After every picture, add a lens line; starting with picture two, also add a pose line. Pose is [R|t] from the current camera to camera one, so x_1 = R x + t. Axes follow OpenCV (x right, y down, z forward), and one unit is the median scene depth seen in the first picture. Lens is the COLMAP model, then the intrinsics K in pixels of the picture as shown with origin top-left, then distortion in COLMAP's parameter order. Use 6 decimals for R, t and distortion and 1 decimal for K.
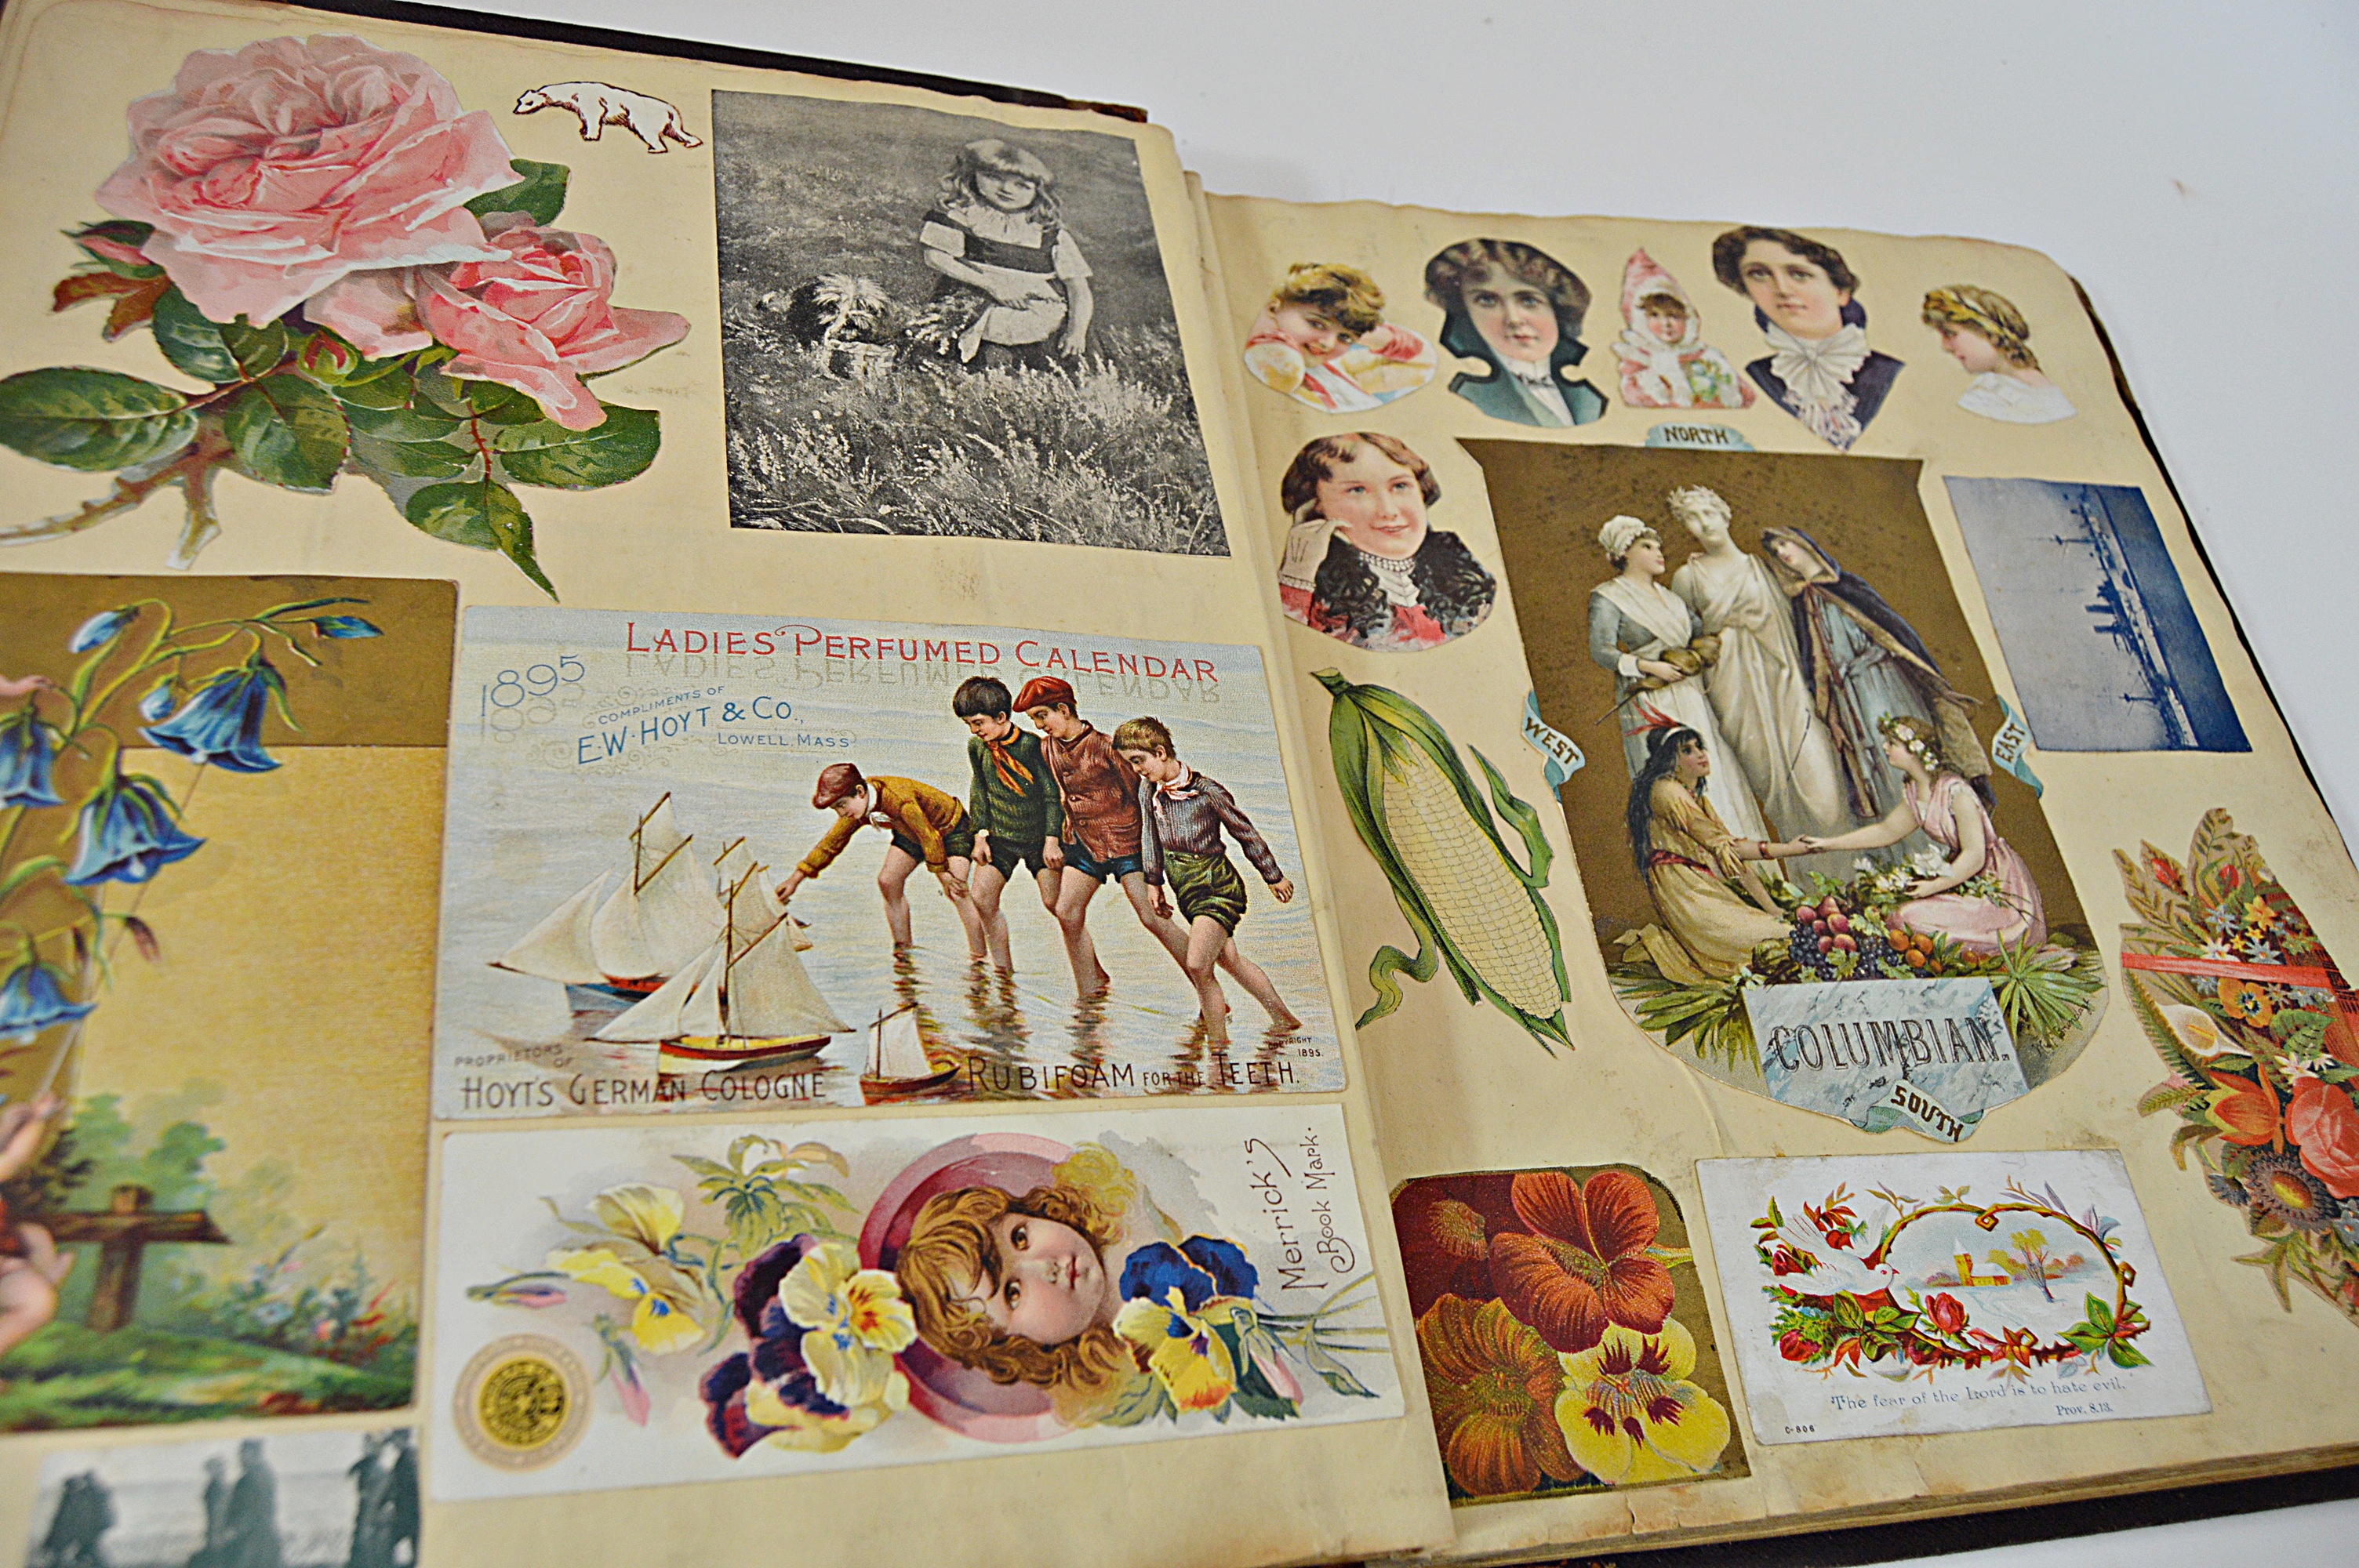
lens RADIAL K [[1876.3, 0, 1182.5], [0, 1876.3, 780.2], [0, 0, 1]] dist [-0.089563, 0.042766]
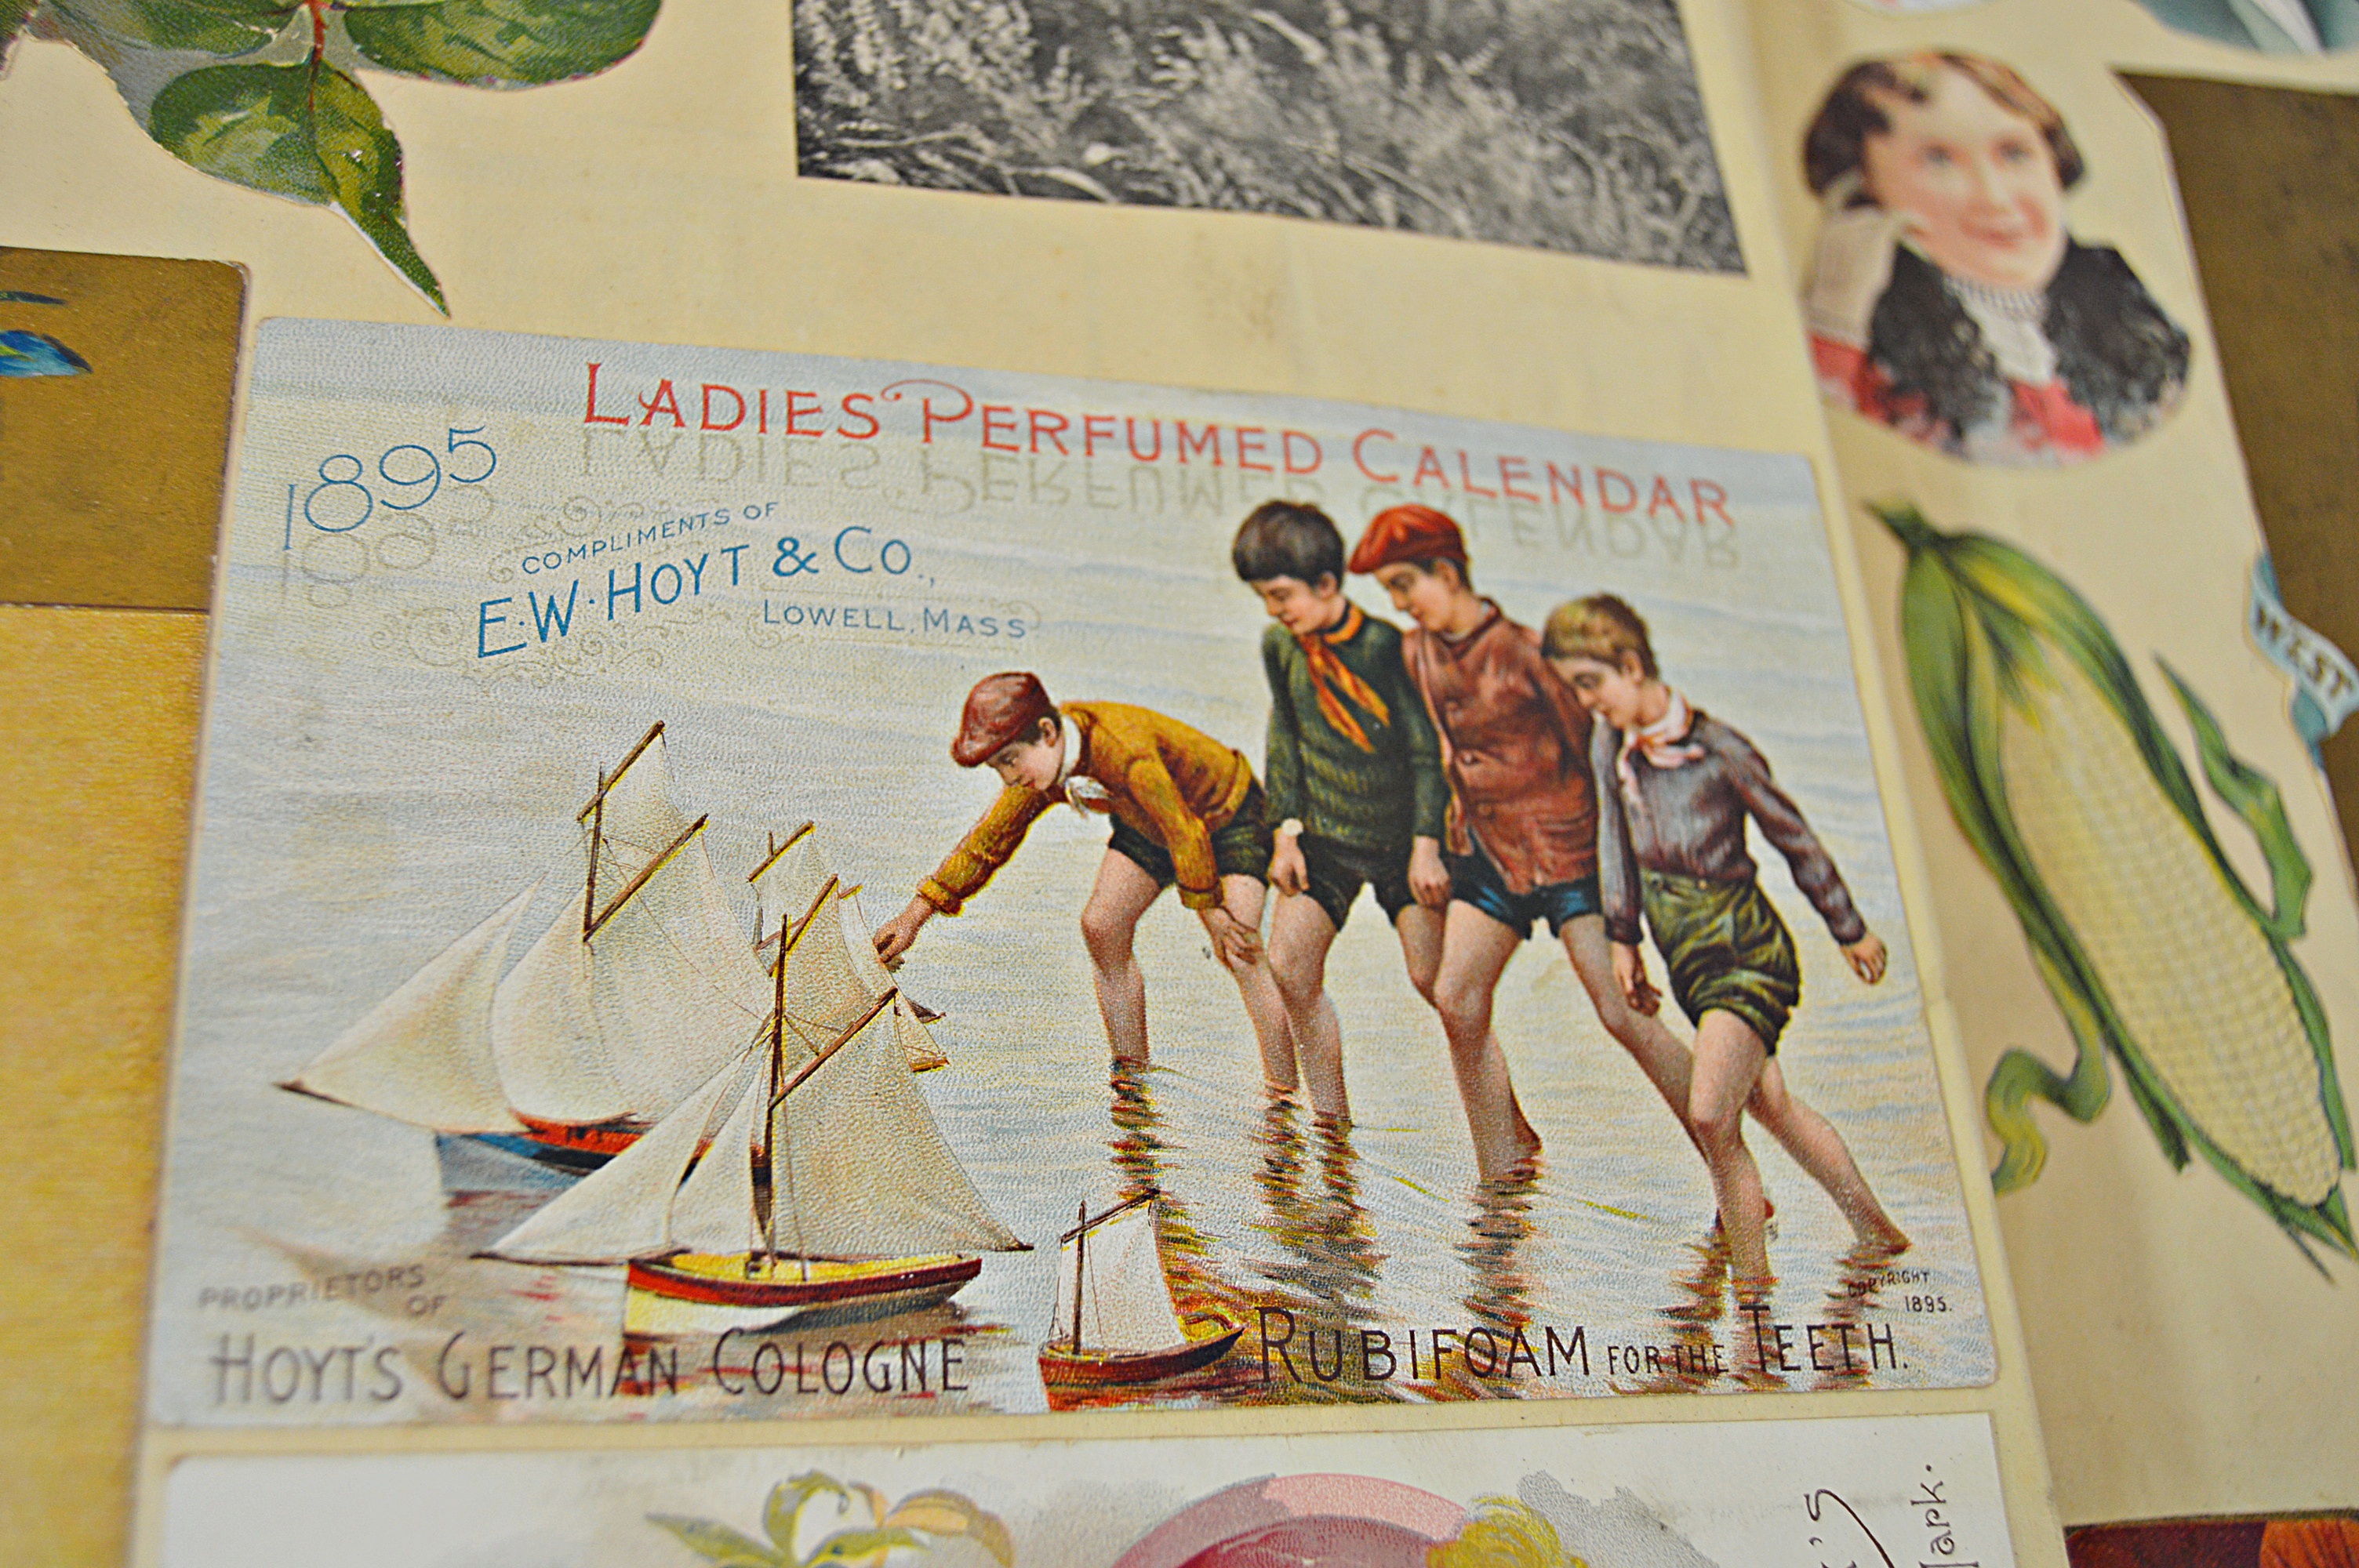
lens RADIAL K [[2567.8, 0, 1184.9], [0, 2567.8, 790.2], [0, 0, 1]] dist [-0.063770, 0.000000]
pose [[0.996885, 0.052766, -0.058619, -0.093610], [-0.047237, 0.994637, 0.092010, -0.041490], [0.063159, -0.088954, 0.994031, 0.323924]]
